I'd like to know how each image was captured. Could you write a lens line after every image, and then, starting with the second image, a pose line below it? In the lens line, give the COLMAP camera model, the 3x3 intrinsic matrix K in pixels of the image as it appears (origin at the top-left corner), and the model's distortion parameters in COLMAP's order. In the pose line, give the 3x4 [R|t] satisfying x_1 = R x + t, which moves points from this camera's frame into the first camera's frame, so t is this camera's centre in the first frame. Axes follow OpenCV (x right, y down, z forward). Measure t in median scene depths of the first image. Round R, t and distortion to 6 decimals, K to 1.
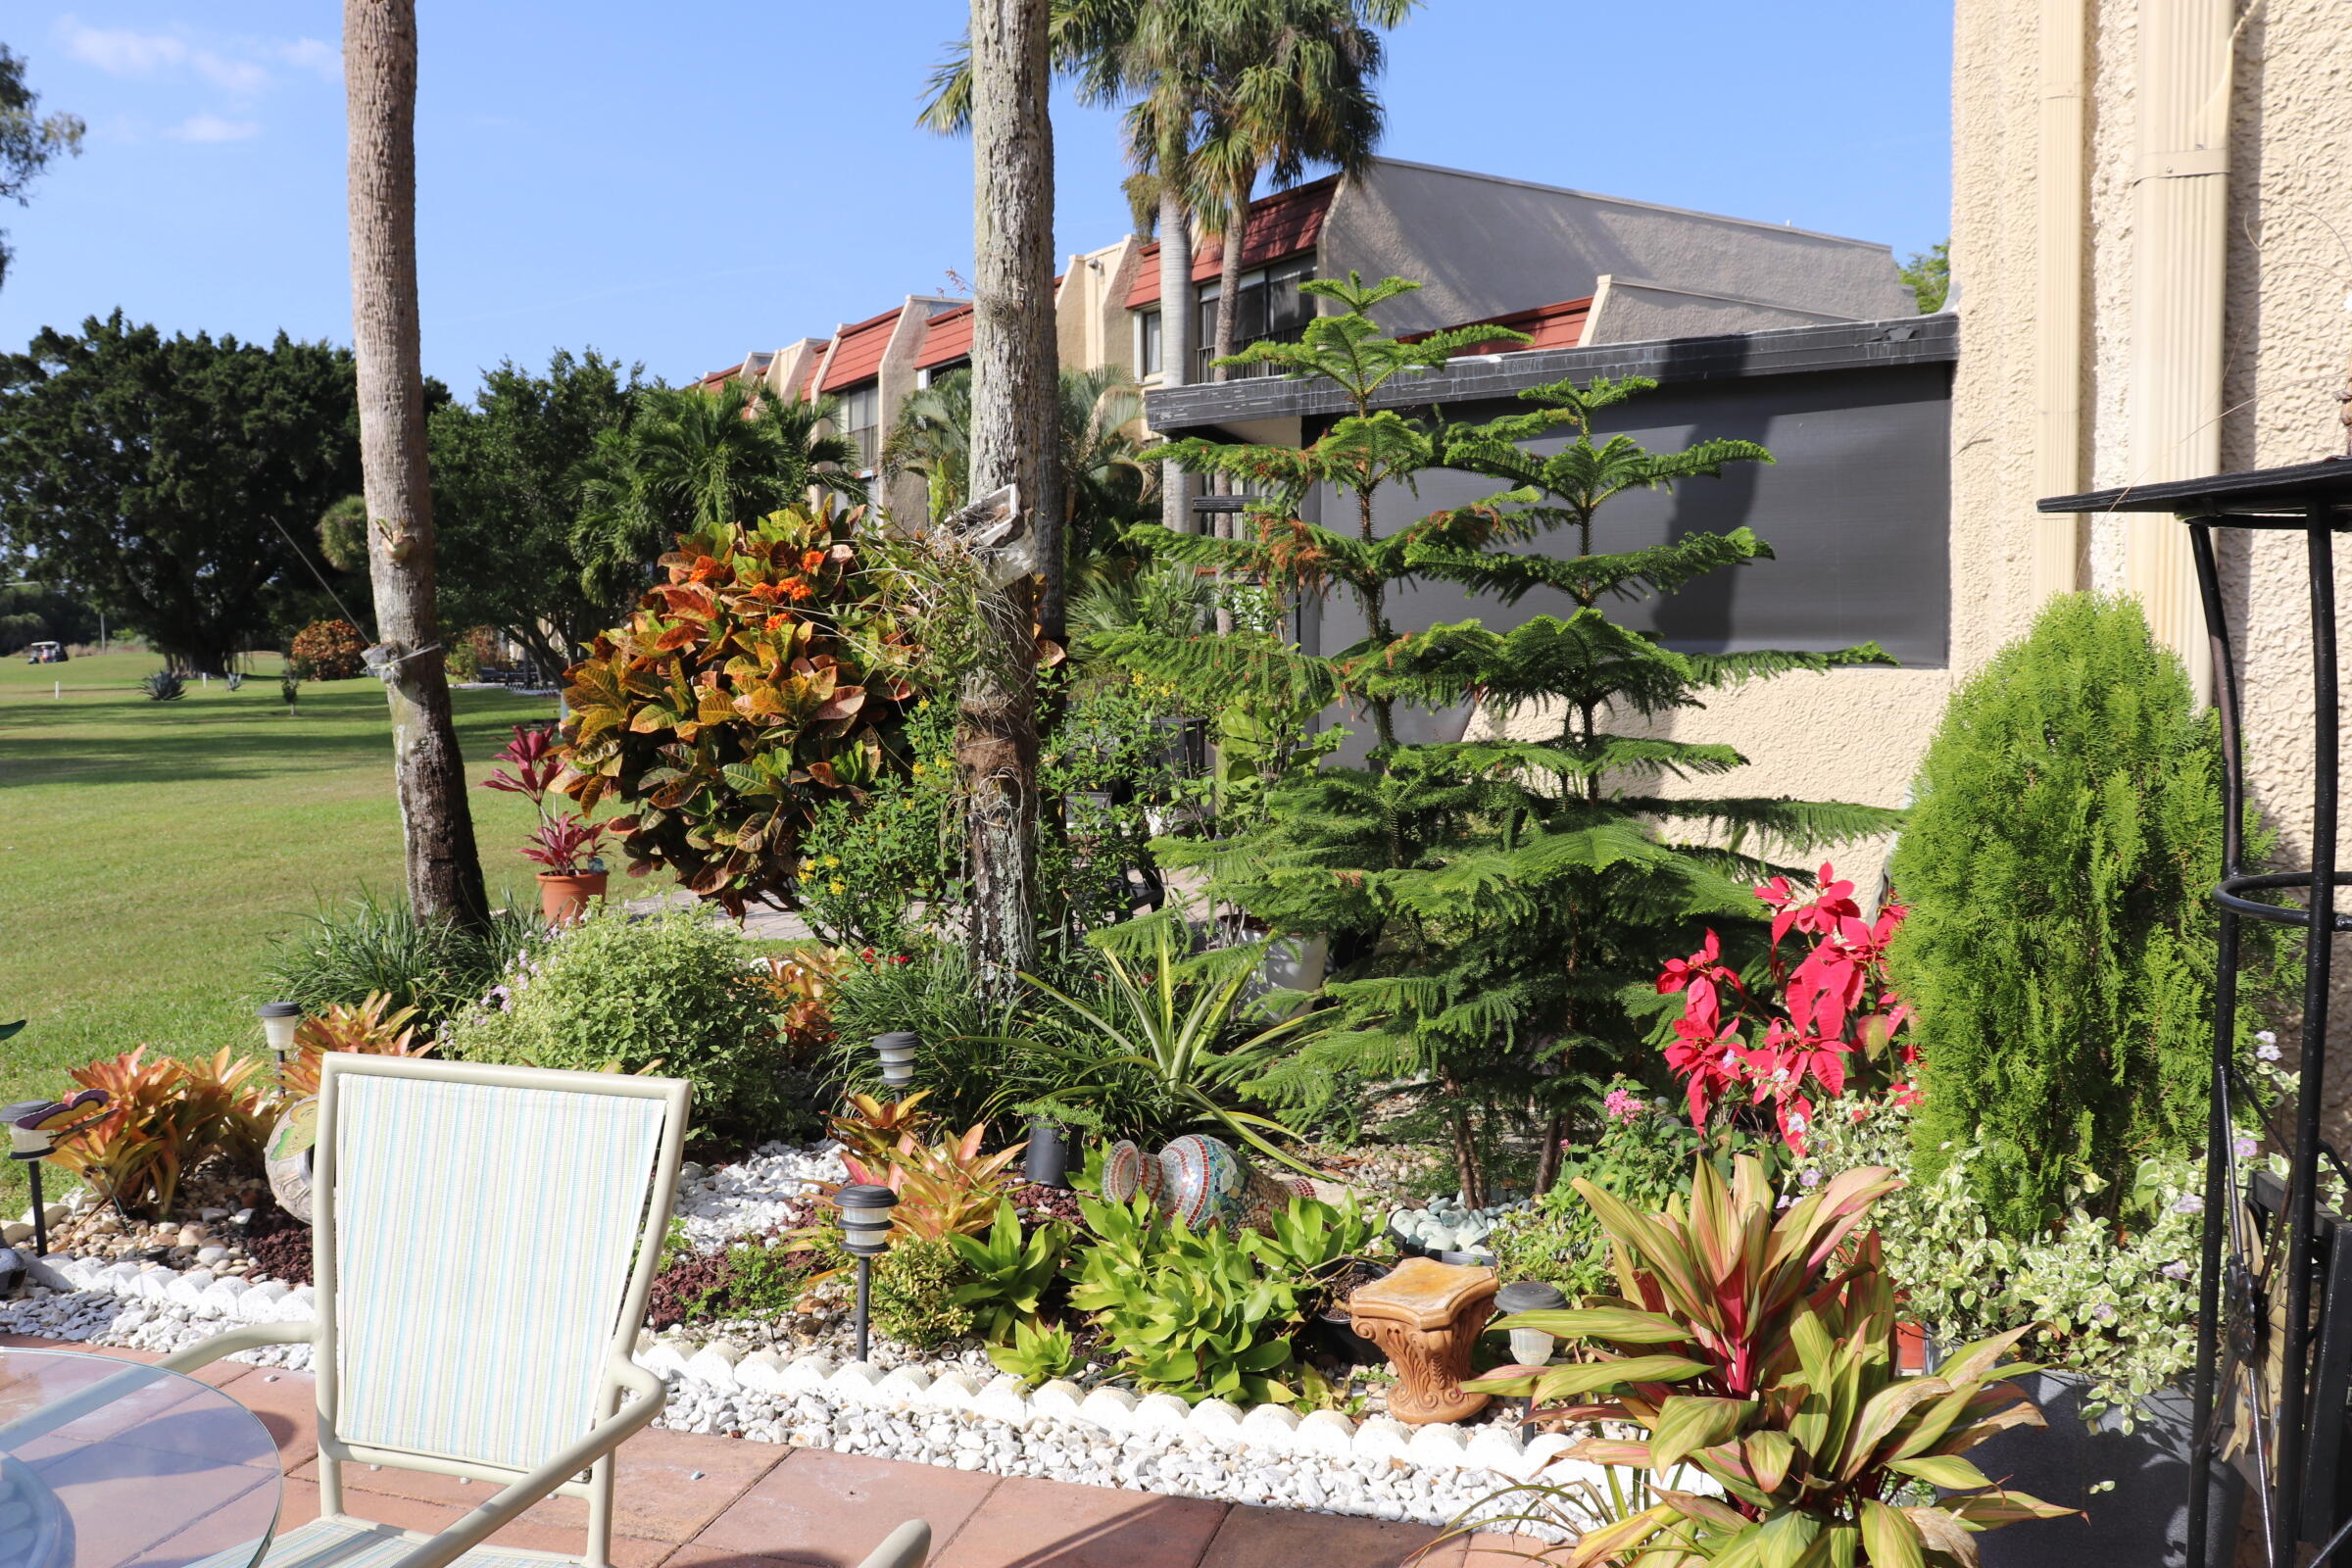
lens RADIAL K [[1922.6, 0, 1154.9], [0, 1922.6, 790.7], [0, 0, 1]] dist [-0.177366, 0.159663]
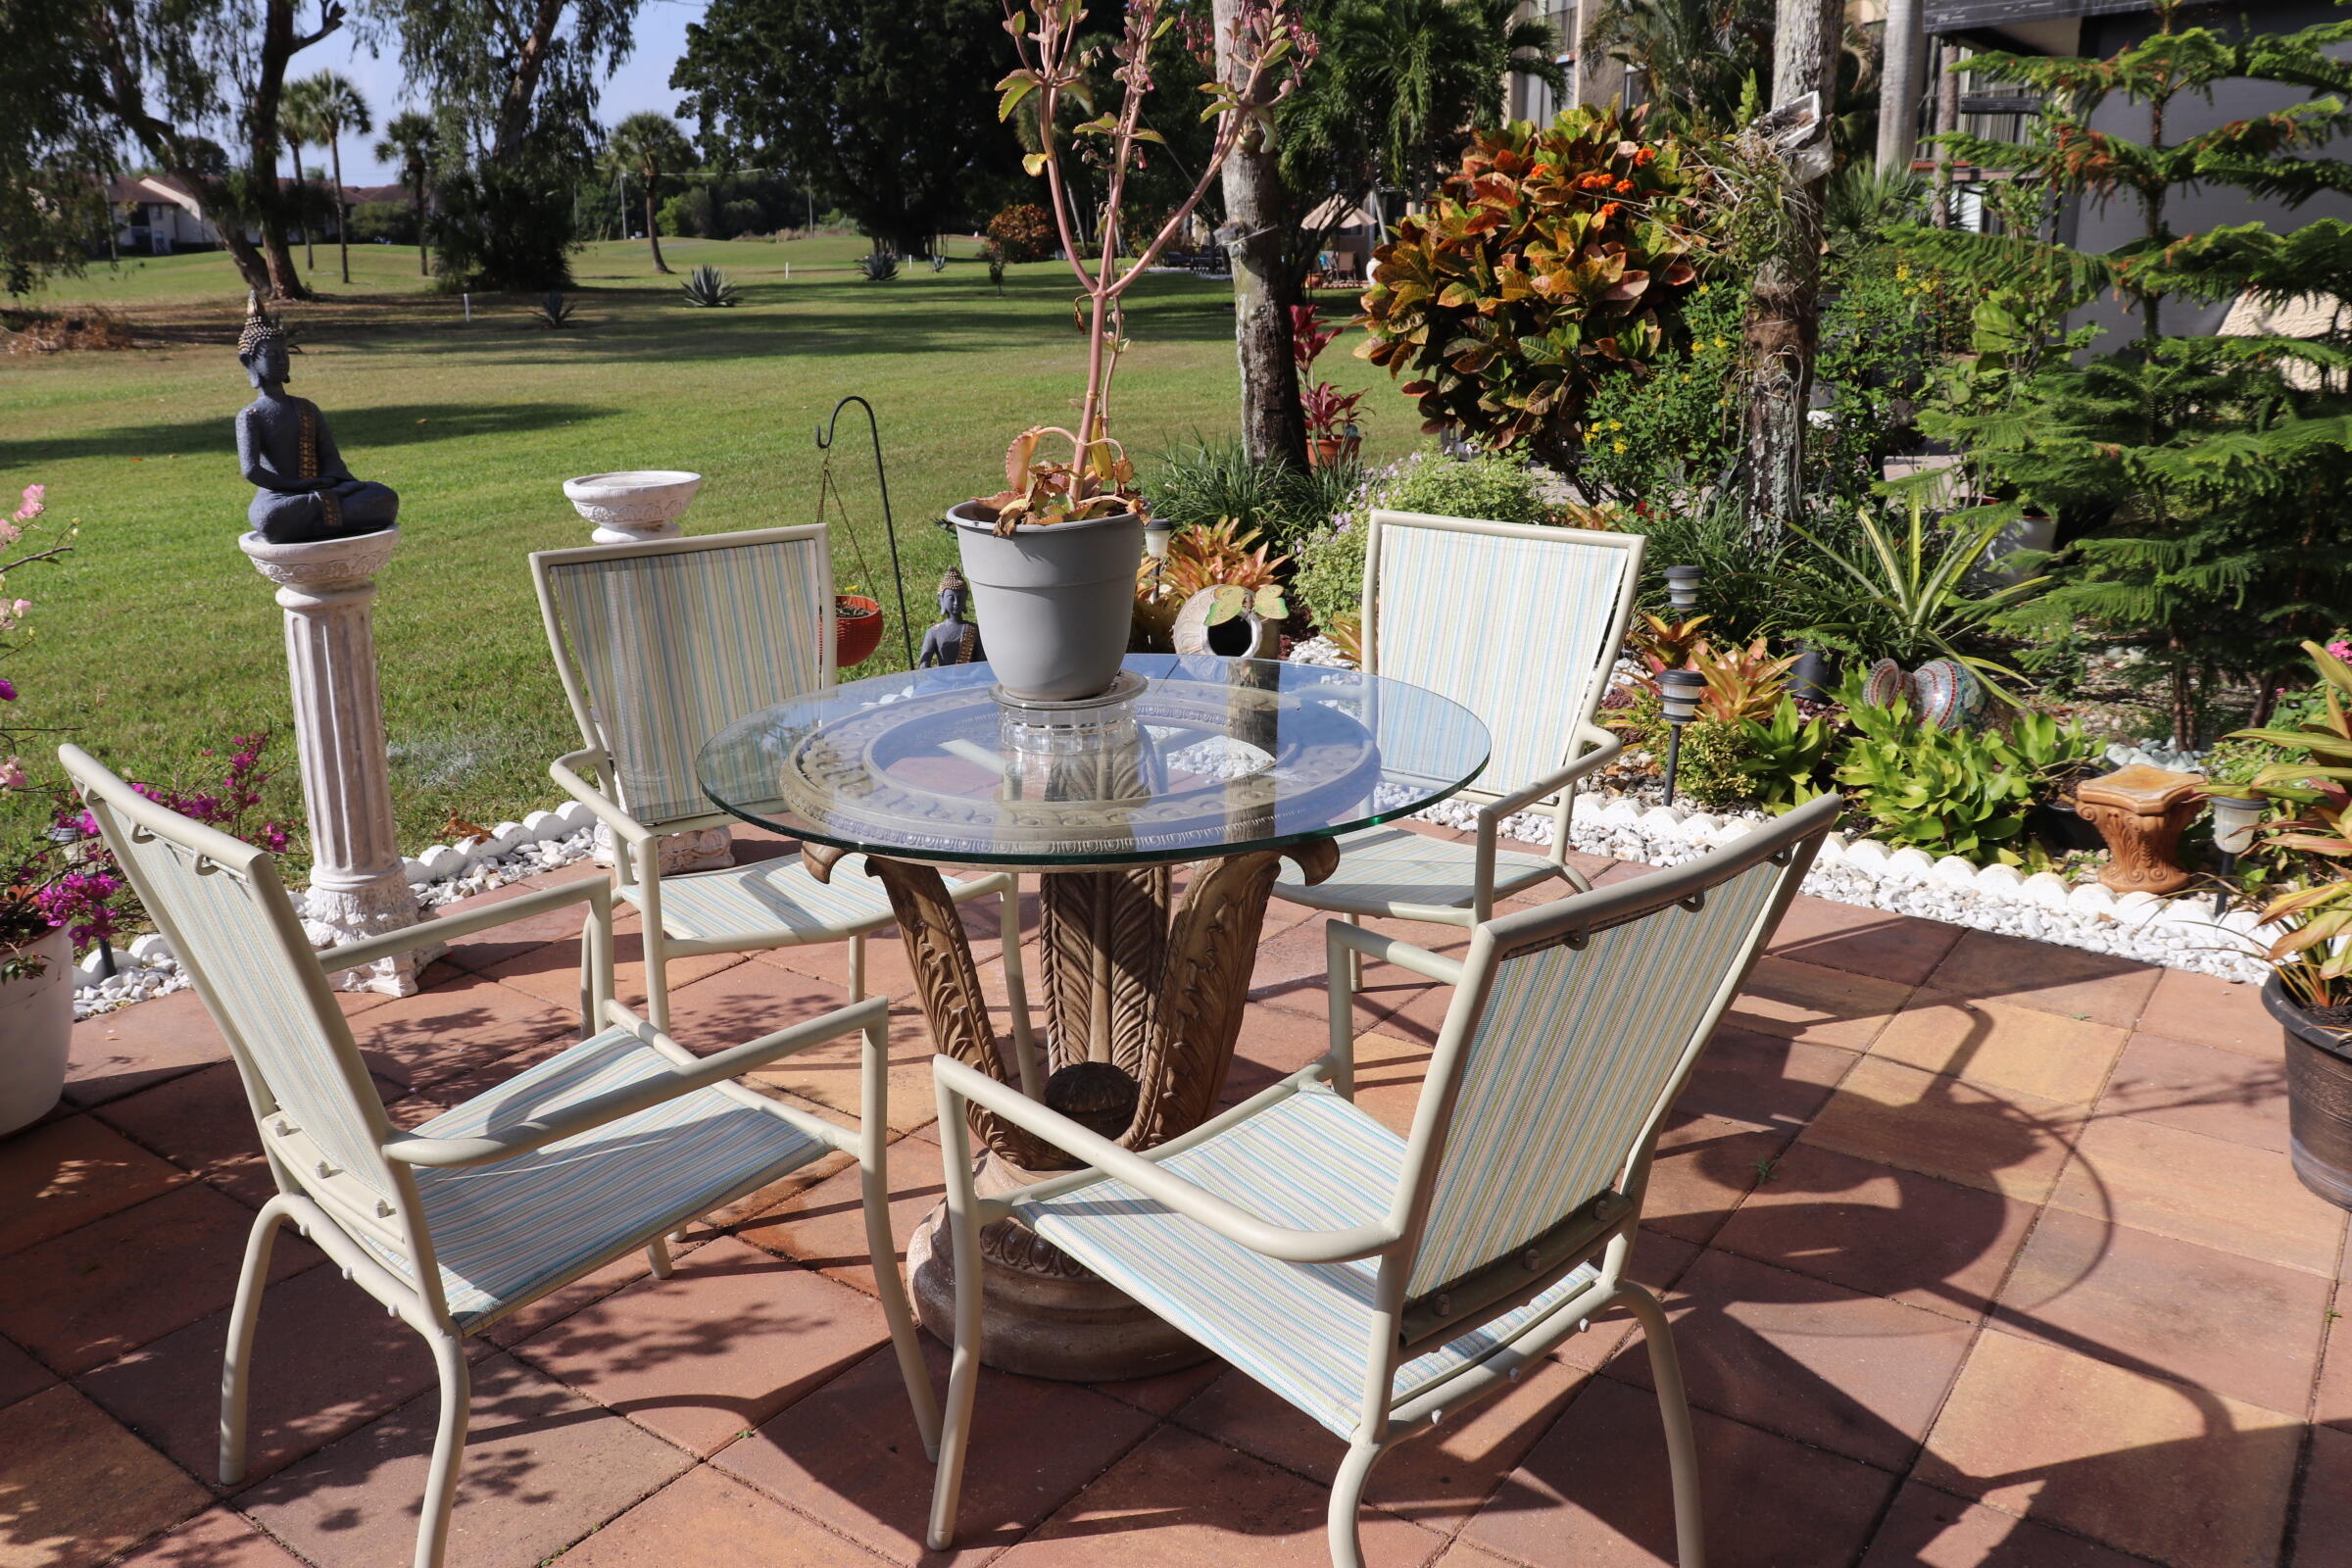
lens RADIAL K [[1922.6, 0, 1154.9], [0, 1922.6, 790.7], [0, 0, 1]] dist [-0.177366, 0.159663]
pose [[0.942615, 0.097338, -0.319377, -0.045140], [-0.028716, 0.976651, 0.212905, 0.017634], [0.332643, -0.191516, 0.923401, -0.184681]]
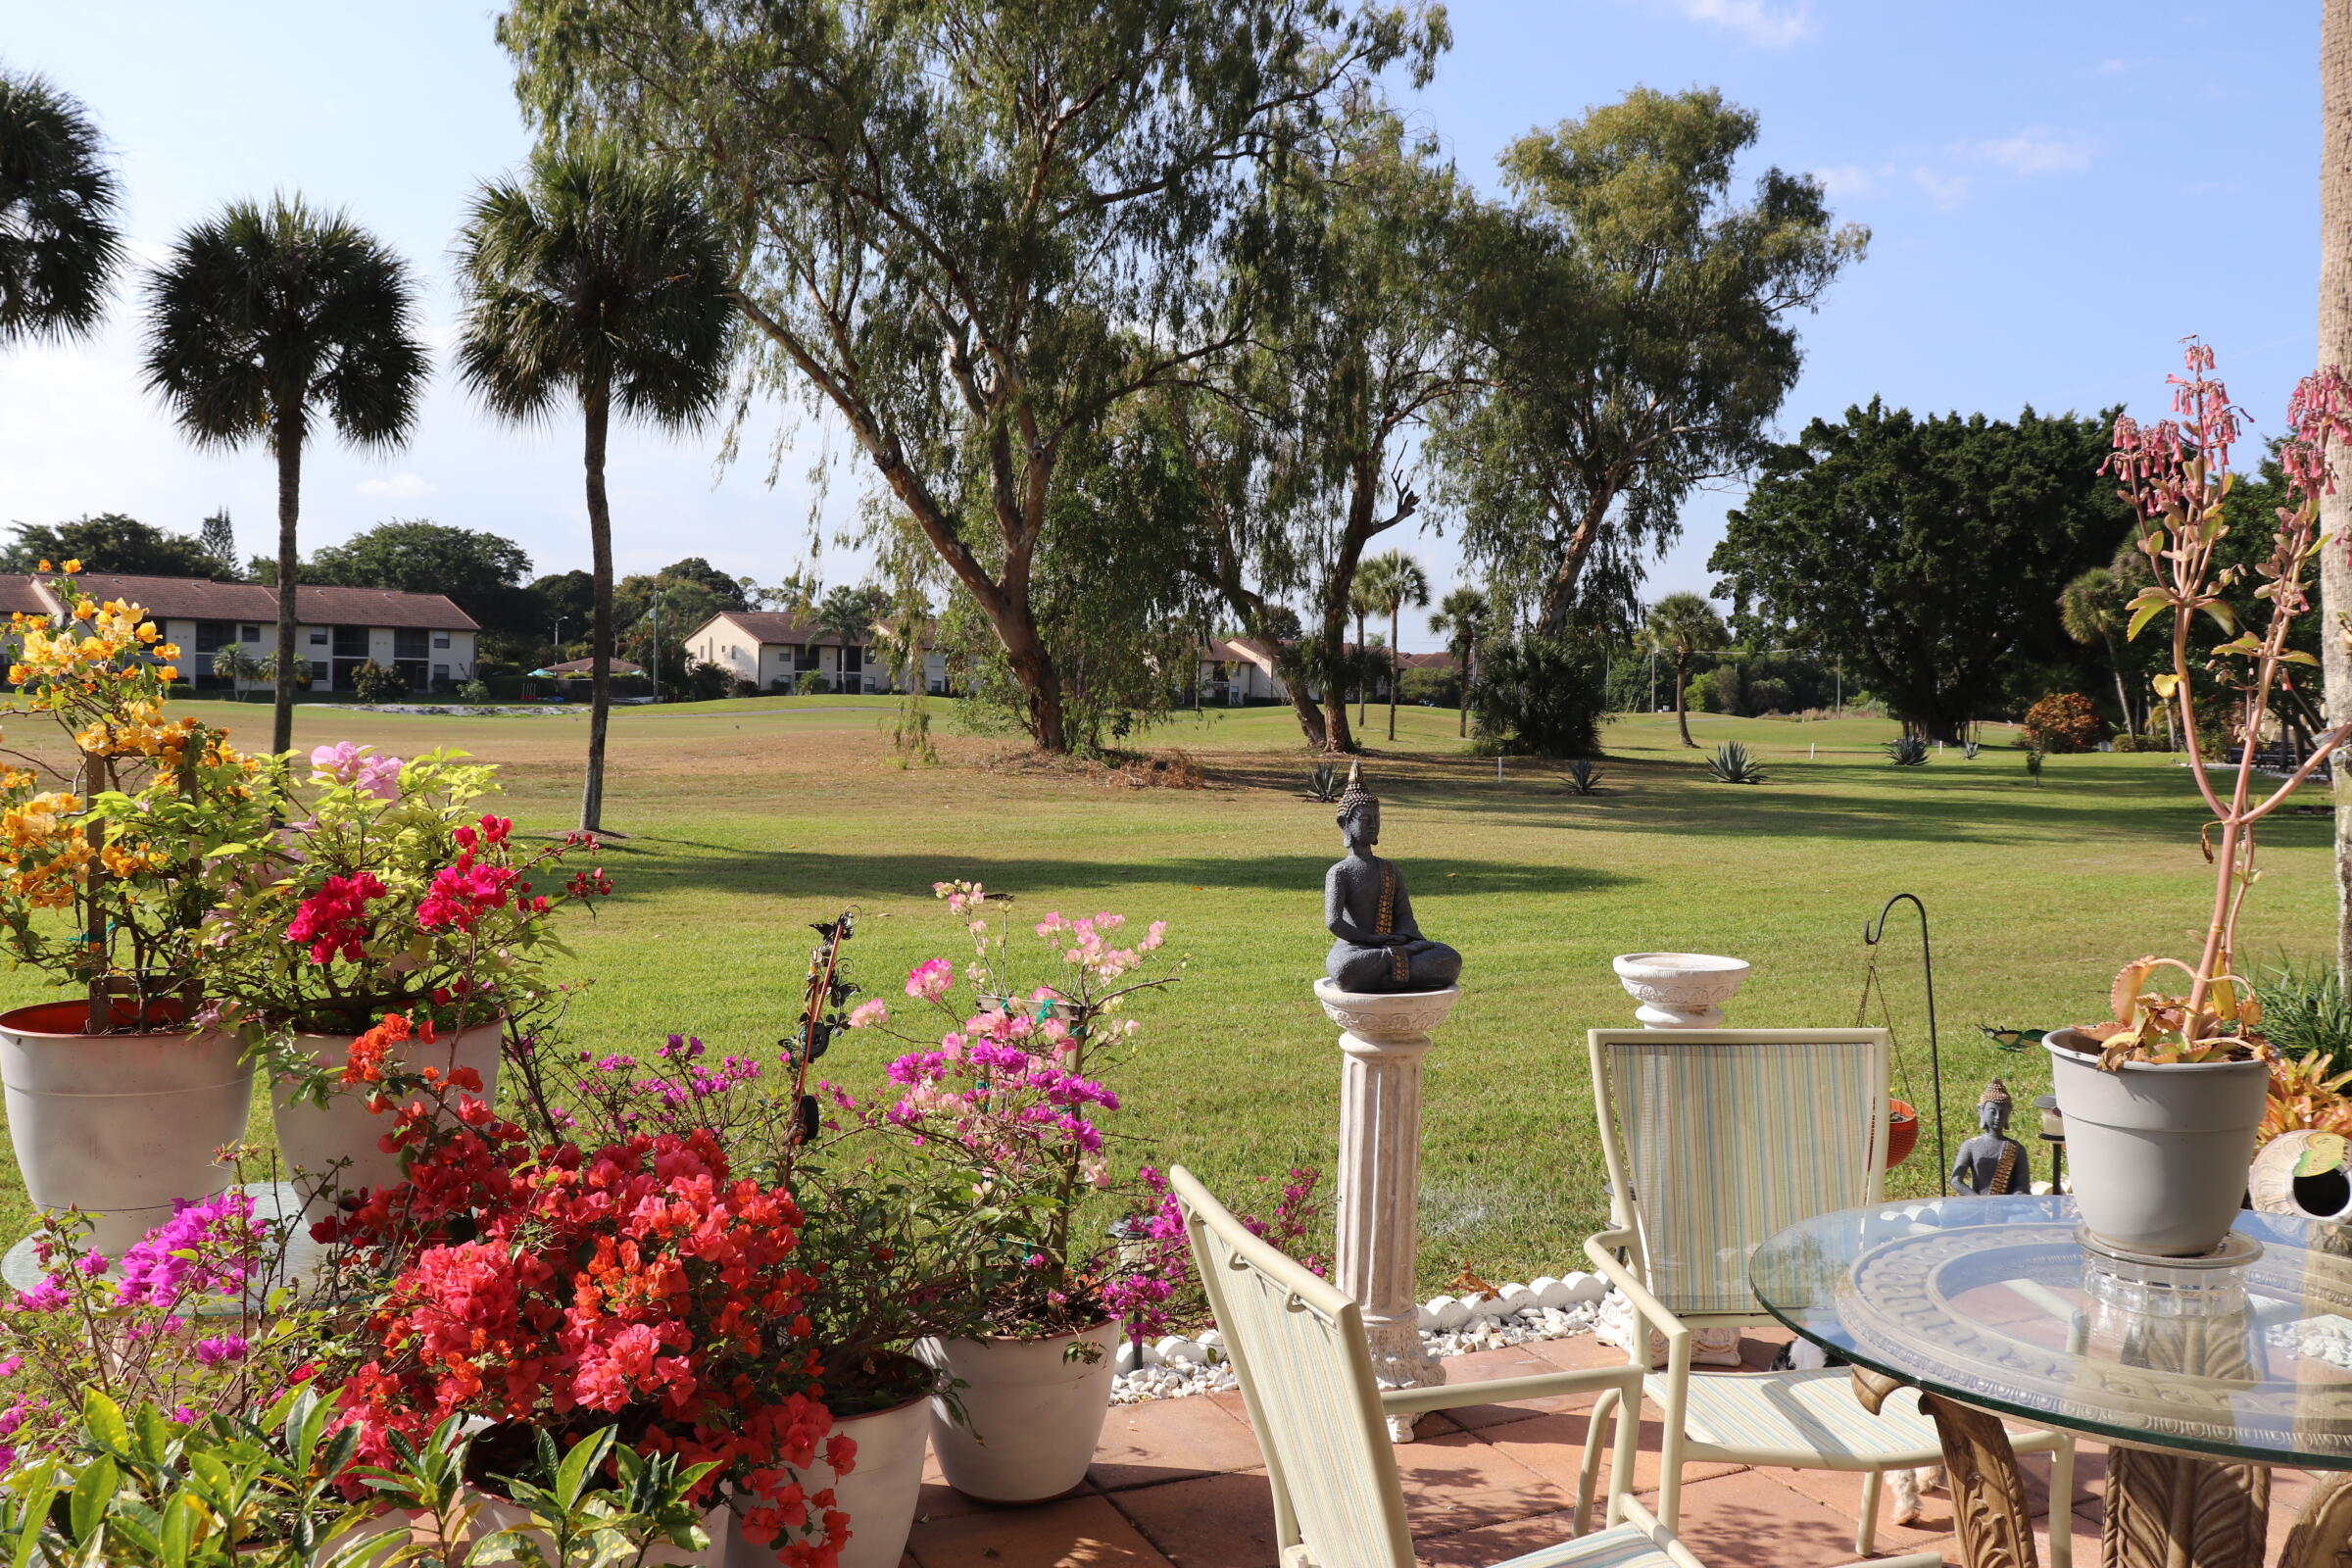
lens RADIAL K [[1926.7, 0, 1153.0], [0, 1926.7, 792.2], [0, 0, 1]] dist [-0.175637, 0.154950]
pose [[0.651624, 0.052659, -0.756712, -0.057415], [-0.080782, 0.996732, -0.000202, 0.012488], [0.754228, 0.061260, 0.653749, -0.197964]]
